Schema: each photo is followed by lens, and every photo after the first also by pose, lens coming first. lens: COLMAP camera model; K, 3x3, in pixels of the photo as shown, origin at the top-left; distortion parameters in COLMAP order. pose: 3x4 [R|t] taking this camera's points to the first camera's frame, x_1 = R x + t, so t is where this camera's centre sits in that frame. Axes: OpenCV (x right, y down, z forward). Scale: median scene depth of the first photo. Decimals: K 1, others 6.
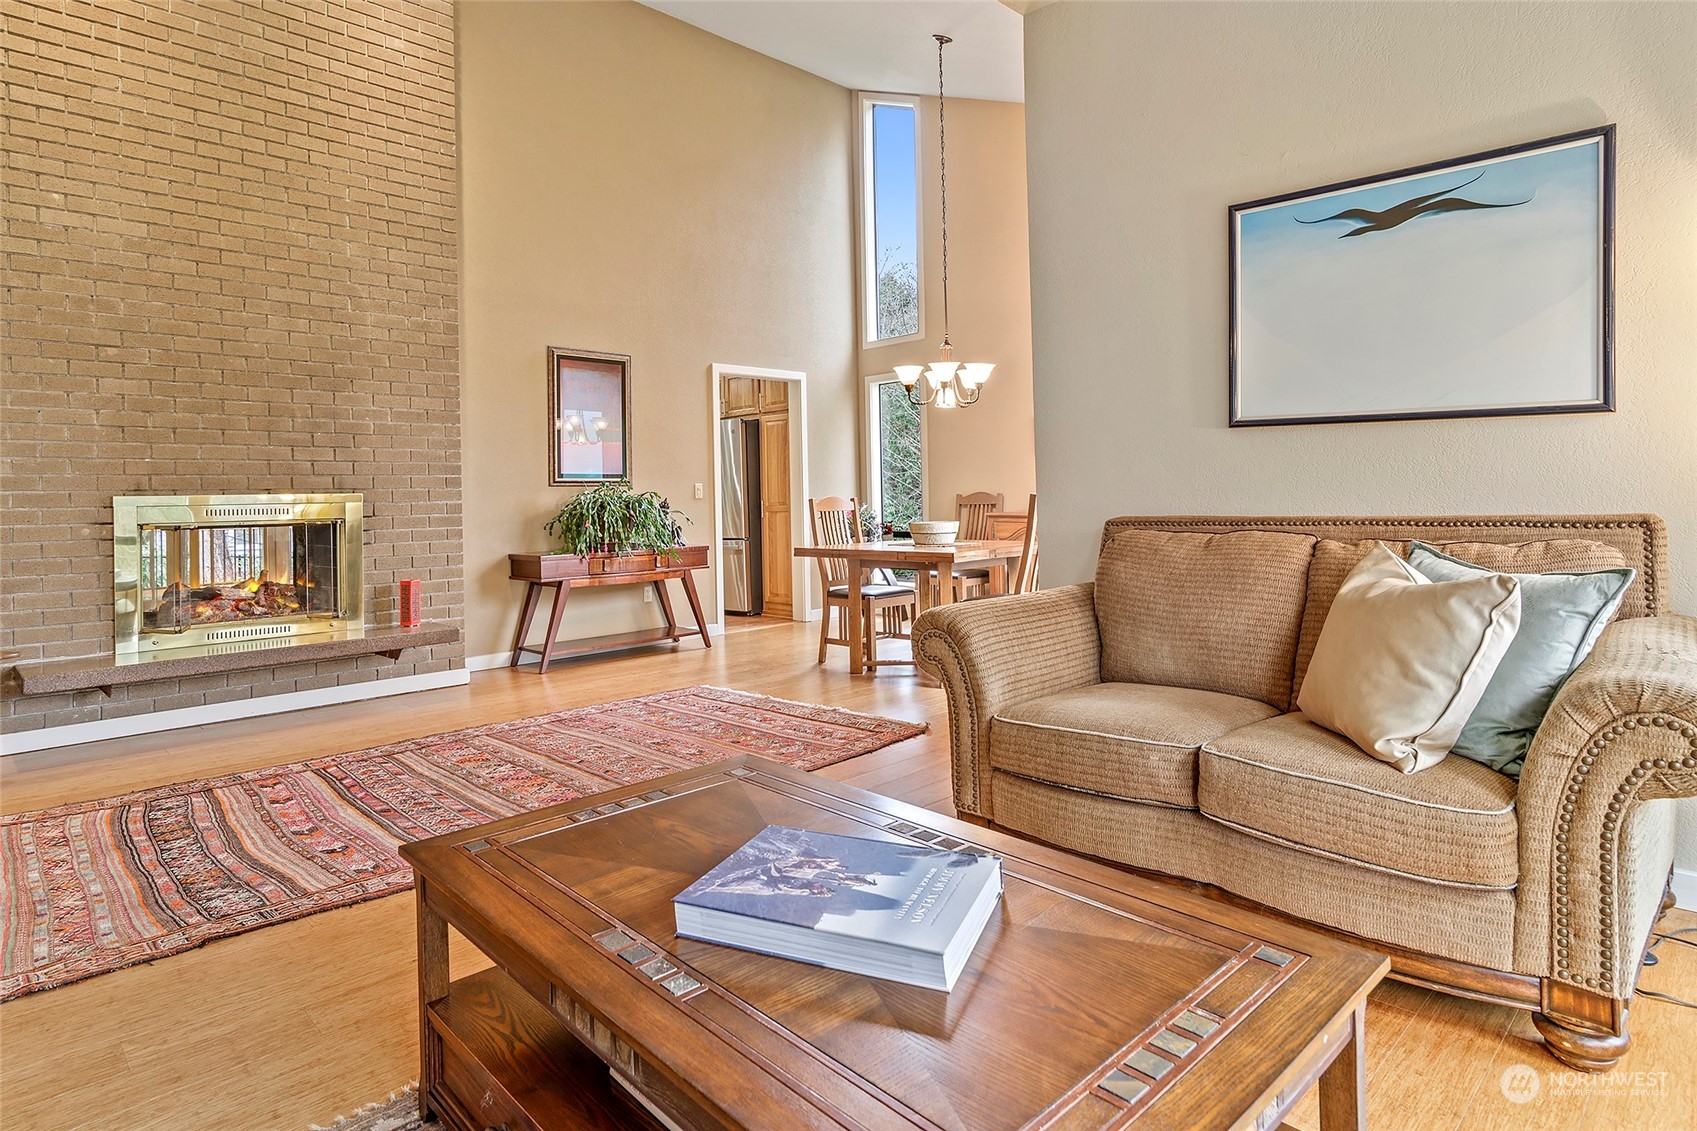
lens RADIAL K [[923.3, 0, 796.9], [0, 923.3, 485.8], [0, 0, 1]] dist [0.000056, -0.001035]
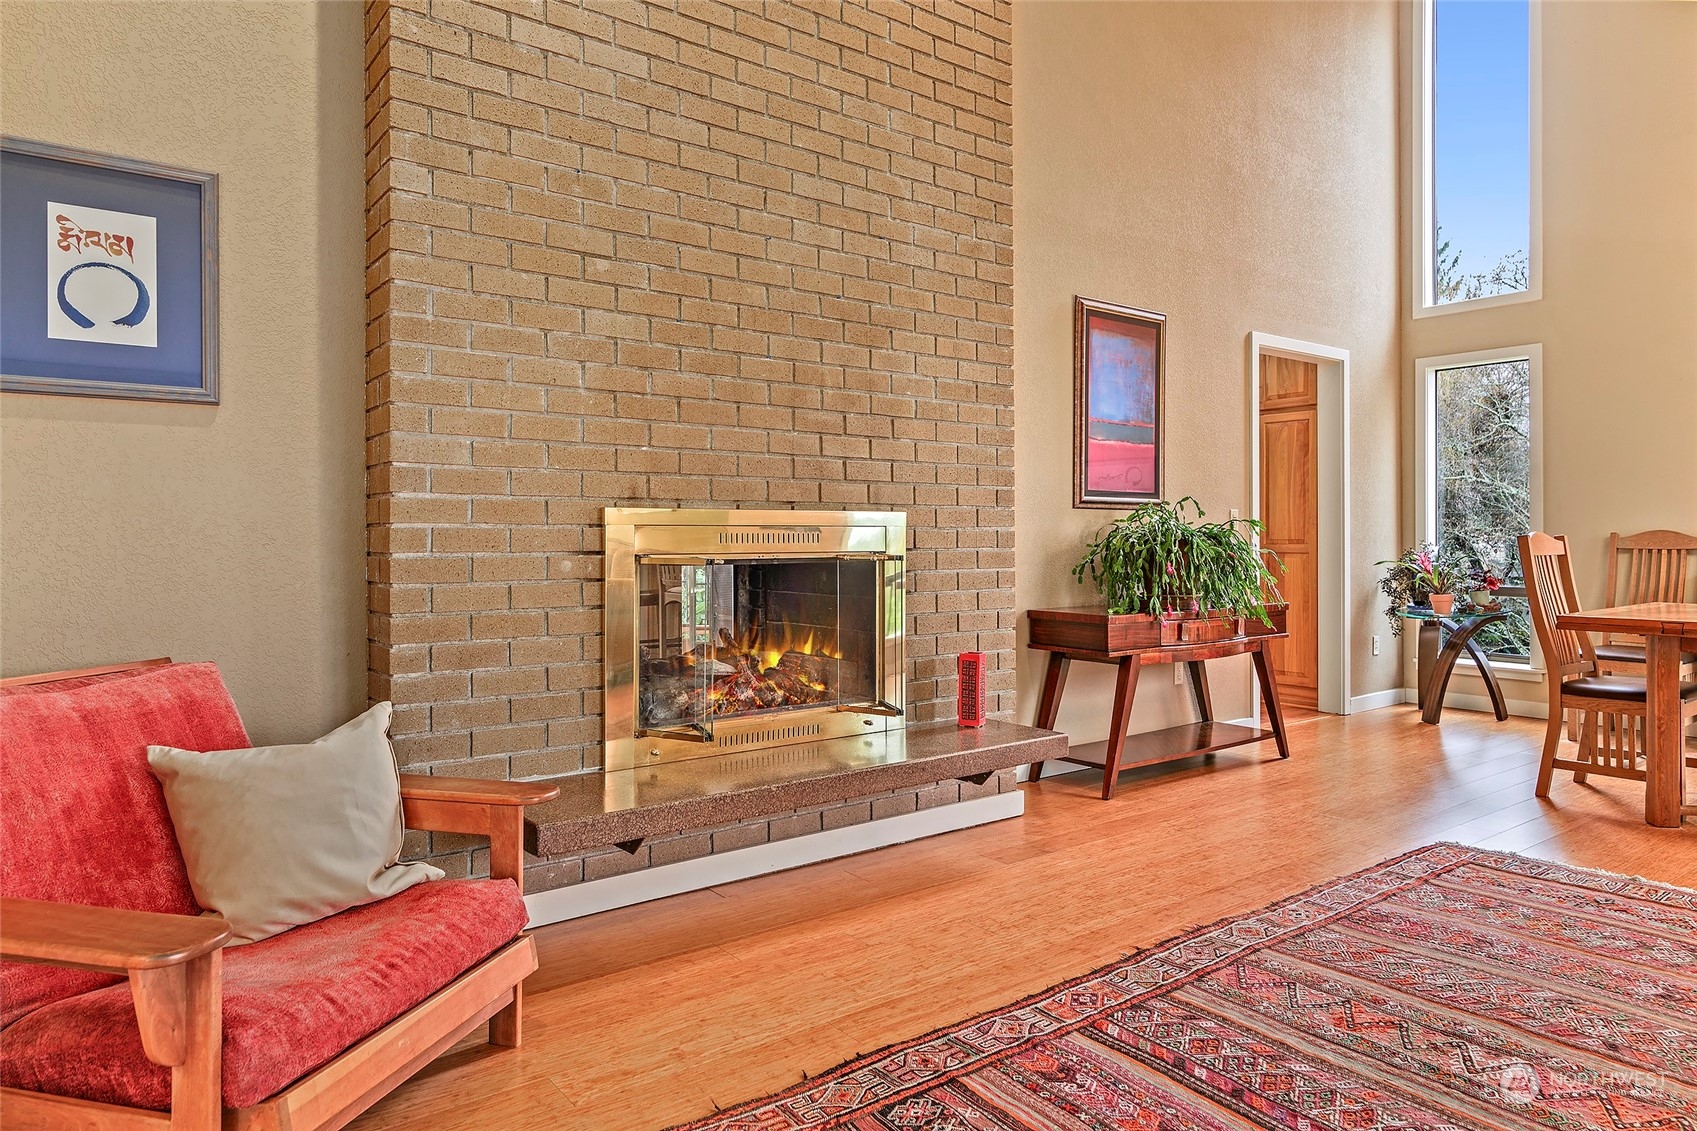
lens RADIAL K [[1063.7, 0, 845.3], [0, 1063.7, 528.7], [0, 0, 1]] dist [0.001421, -0.000489]
pose [[0.995166, 0.019964, -0.096160, -0.418095], [-0.019045, 0.999764, 0.010465, 0.012005], [0.096346, -0.008584, 0.995311, 0.265485]]
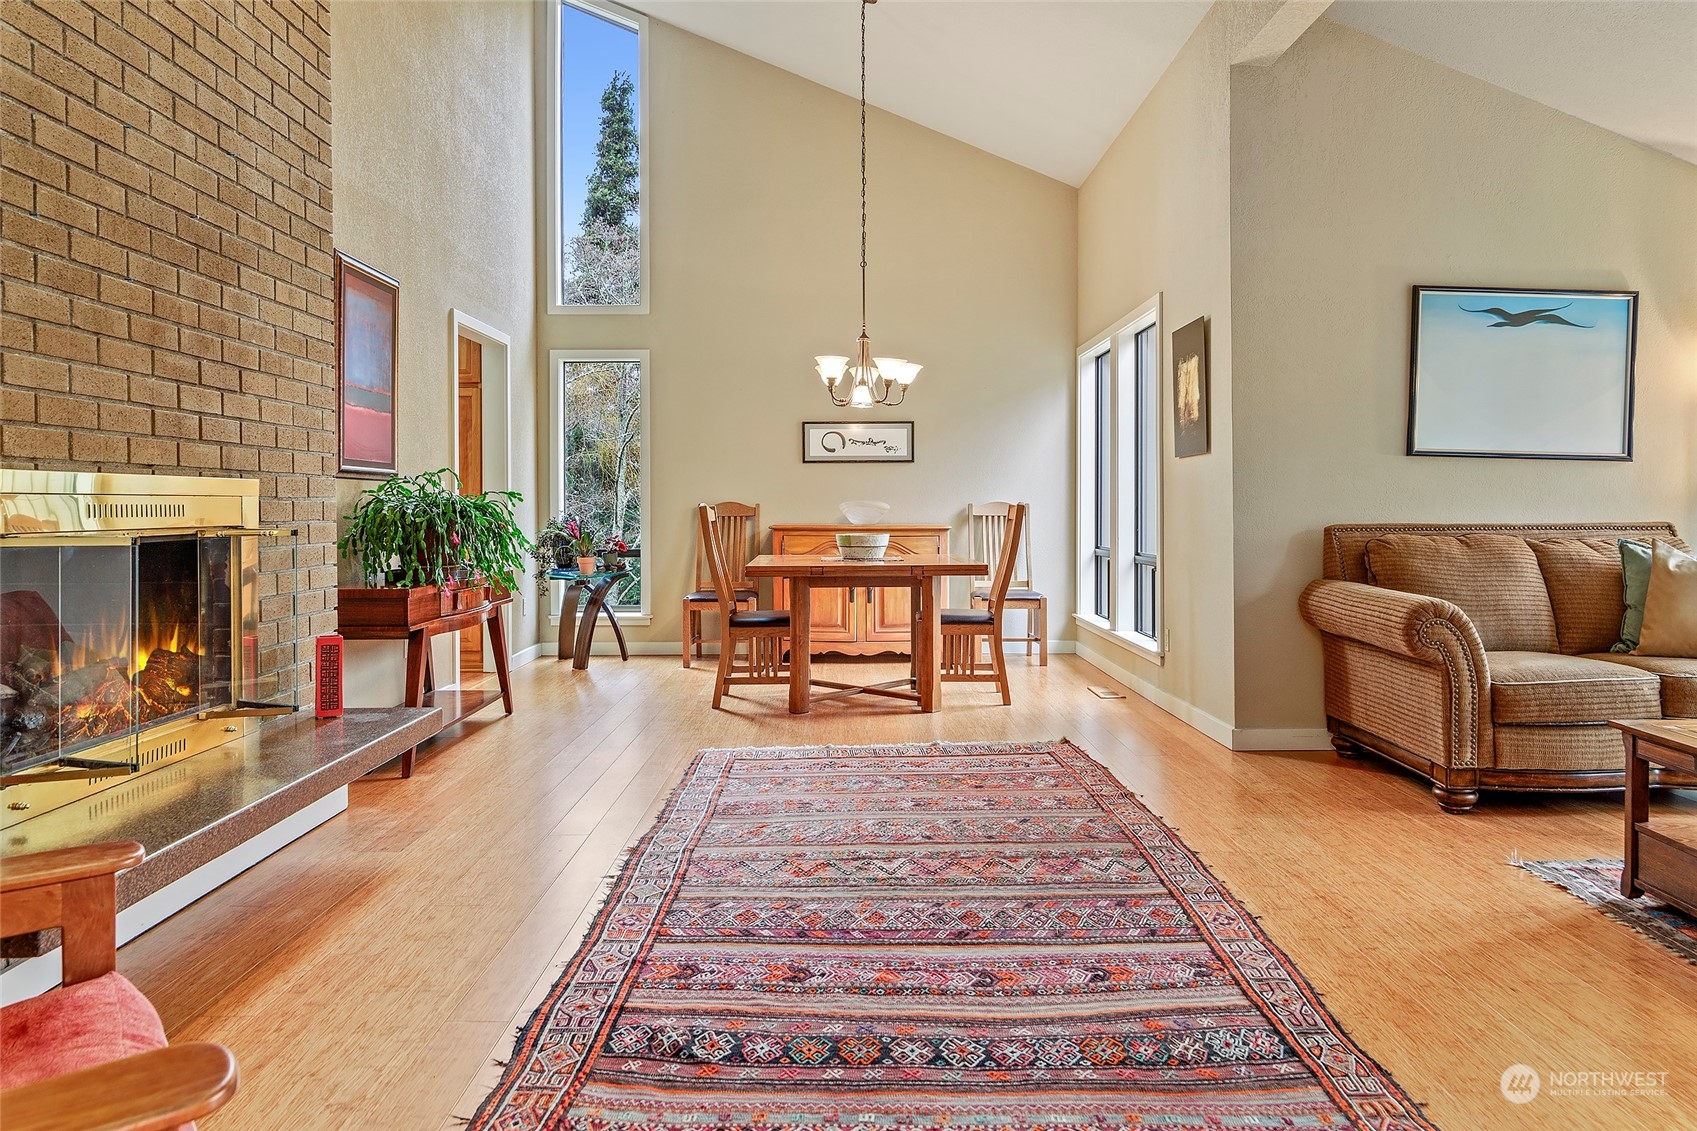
lens RADIAL K [[1101.7, 0, 847.6], [0, 1101.7, 508.7], [0, 0, 1]] dist [0.000166, -0.000746]
pose [[0.677751, 0.016447, 0.735107, -0.670901], [-0.021520, 0.999765, -0.002528, 0.018177], [-0.734976, -0.014106, 0.677946, 0.295805]]
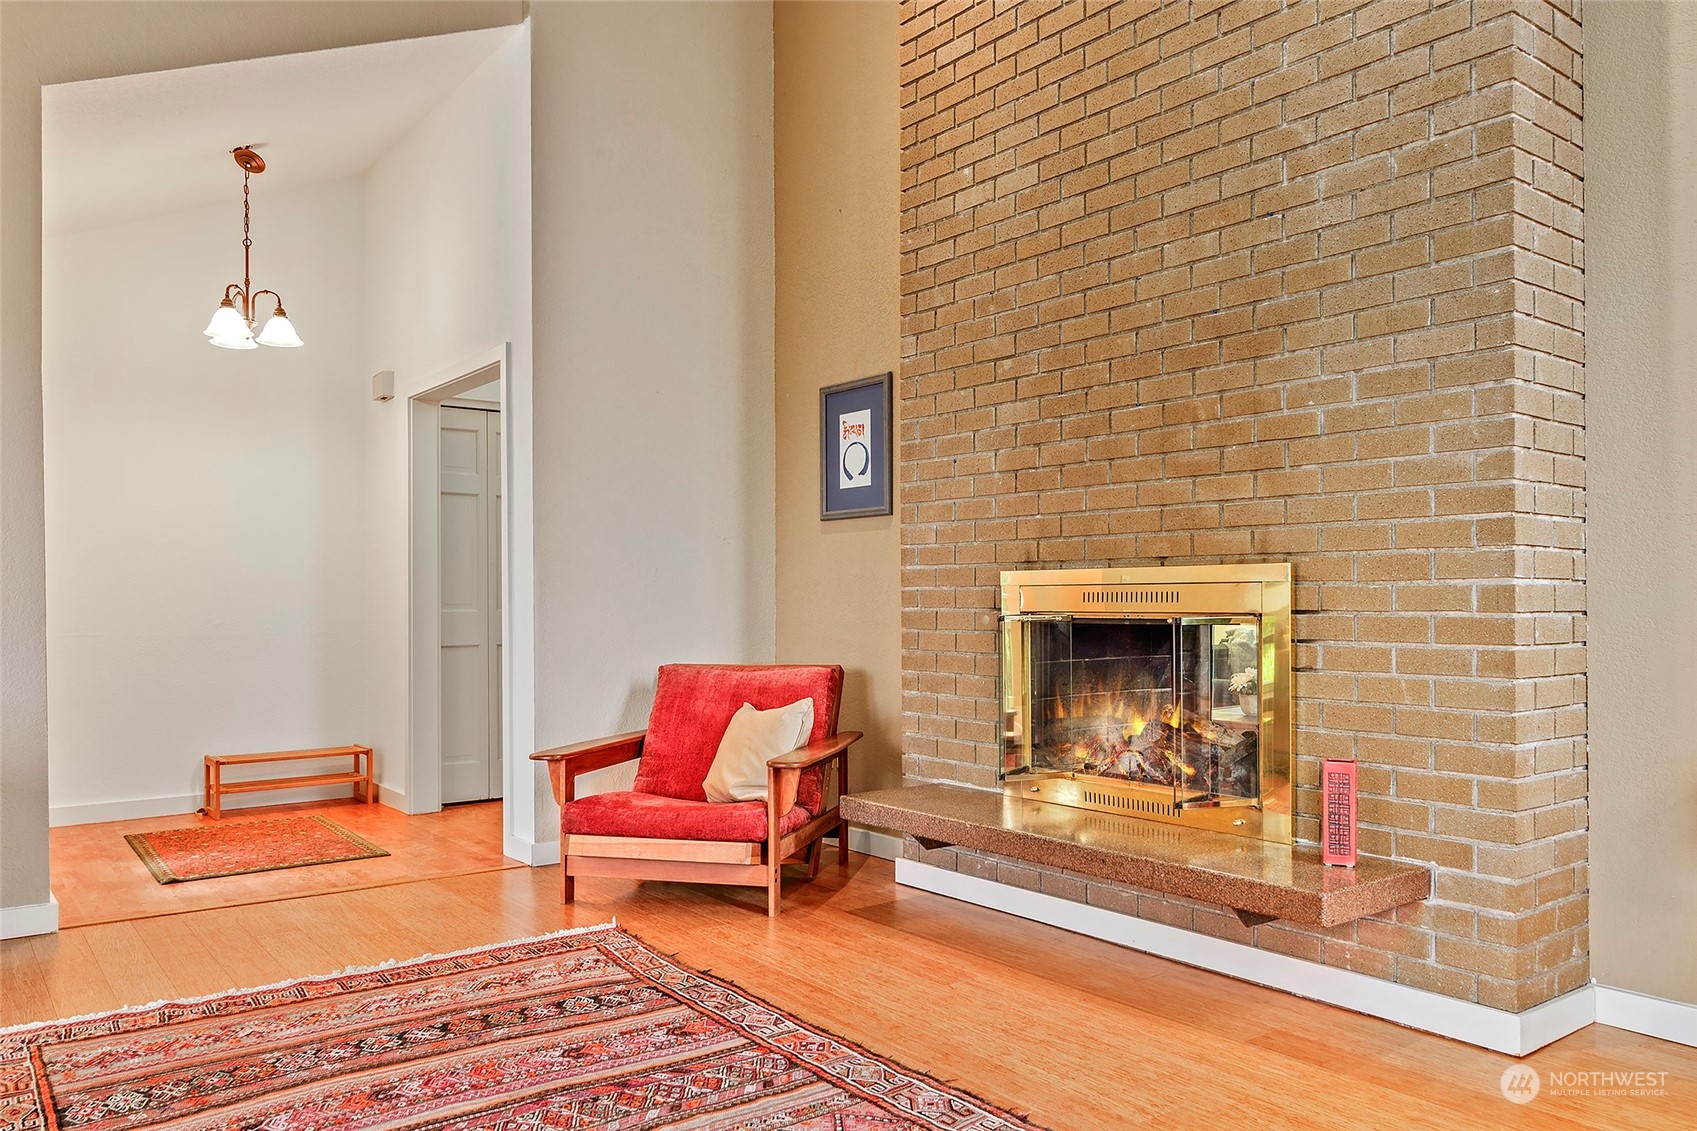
lens RADIAL K [[1250.5, 0, 917.8], [0, 1250.5, 599.4], [0, 0, 1]] dist [0.001286, -0.000923]
pose [[-0.066123, 0.025310, -0.997490, 0.175294], [0.022592, 0.999460, 0.023863, 0.006947], [0.997556, -0.020957, -0.066659, 0.804386]]
